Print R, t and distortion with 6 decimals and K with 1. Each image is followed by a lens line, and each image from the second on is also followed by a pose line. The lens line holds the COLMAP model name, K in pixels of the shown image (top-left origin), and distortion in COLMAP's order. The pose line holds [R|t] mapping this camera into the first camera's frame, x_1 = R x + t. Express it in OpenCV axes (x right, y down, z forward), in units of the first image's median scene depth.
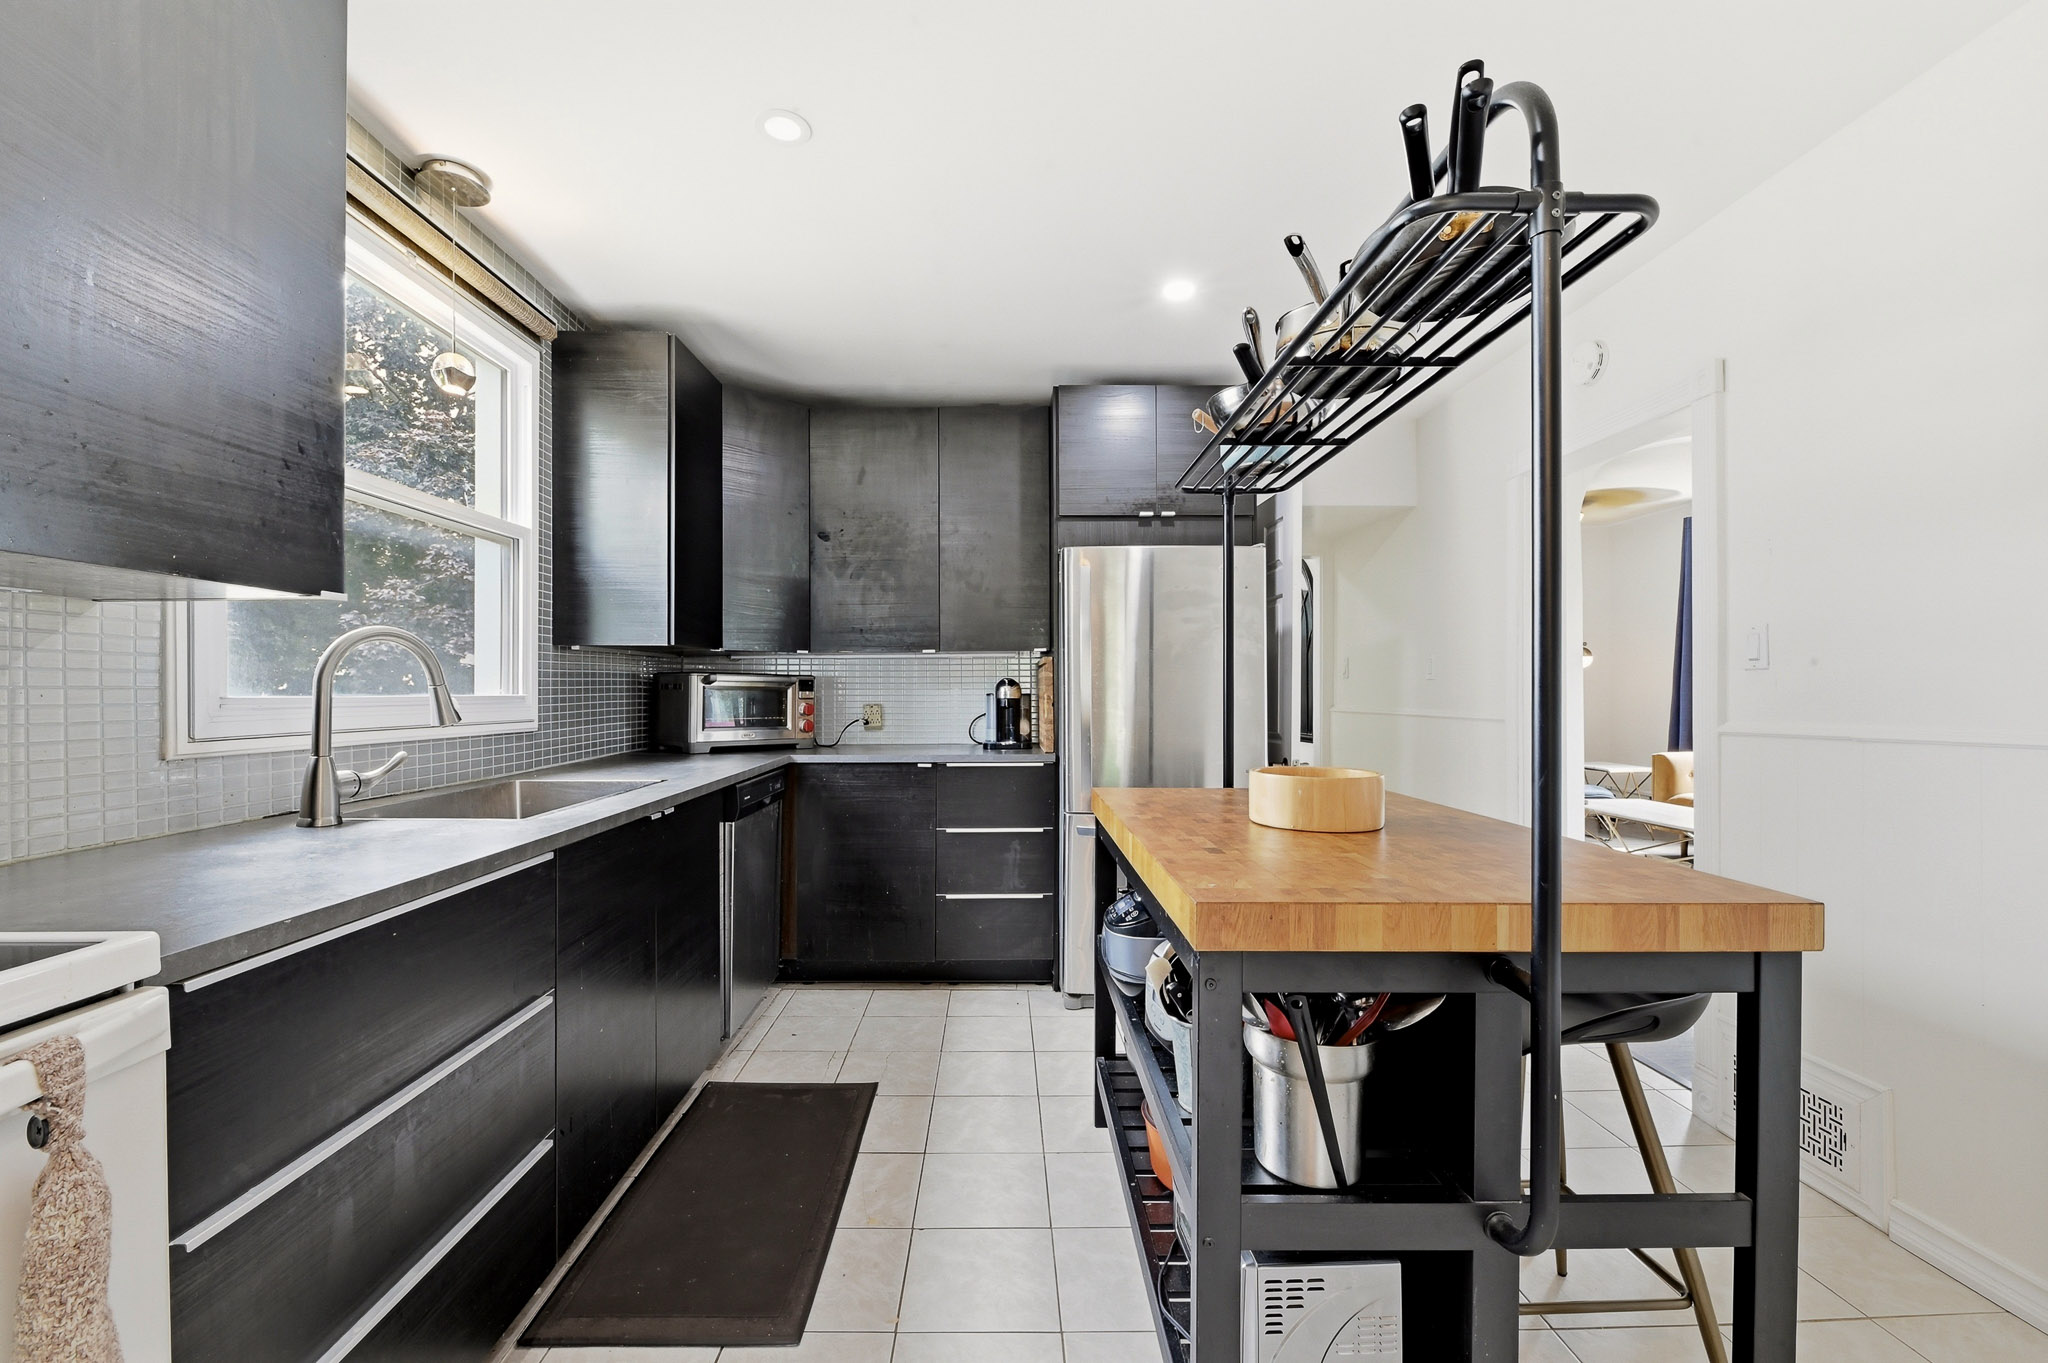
lens RADIAL K [[853.7, 0, 1007.0], [0, 853.7, 687.0], [0, 0, 1]] dist [-0.000313, -0.000013]
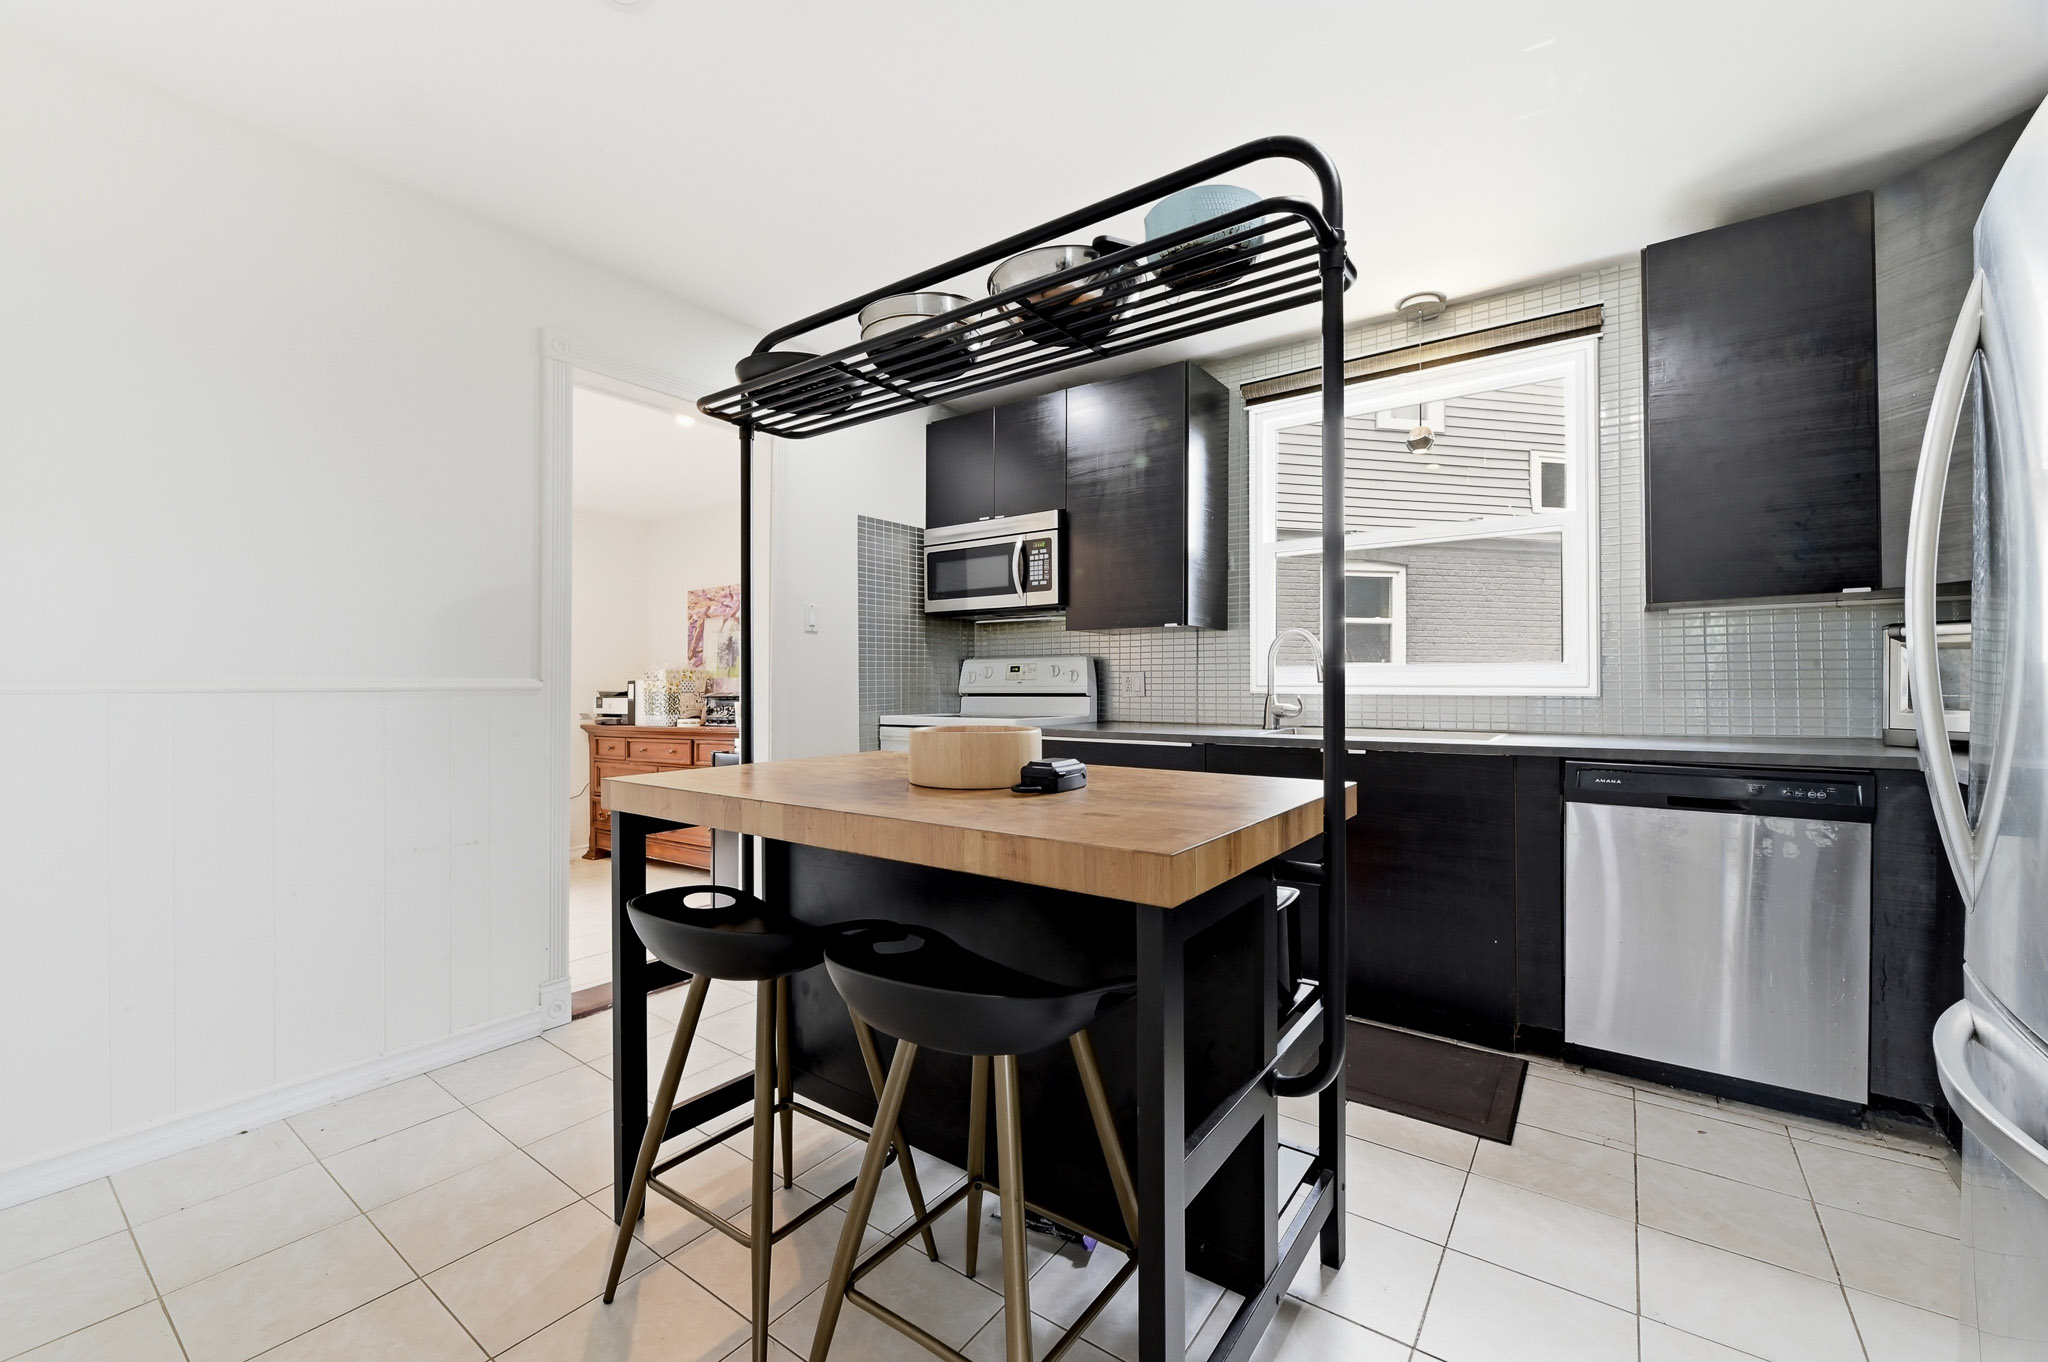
lens RADIAL K [[853.7, 0, 1007.0], [0, 853.7, 686.5], [0, 0, 1]] dist [-0.000313, -0.000013]
pose [[-0.592593, 0.015262, -0.805357, 0.785242], [0.013304, 0.999870, 0.009159, 0.020763], [0.805392, -0.005287, -0.592719, 1.110916]]
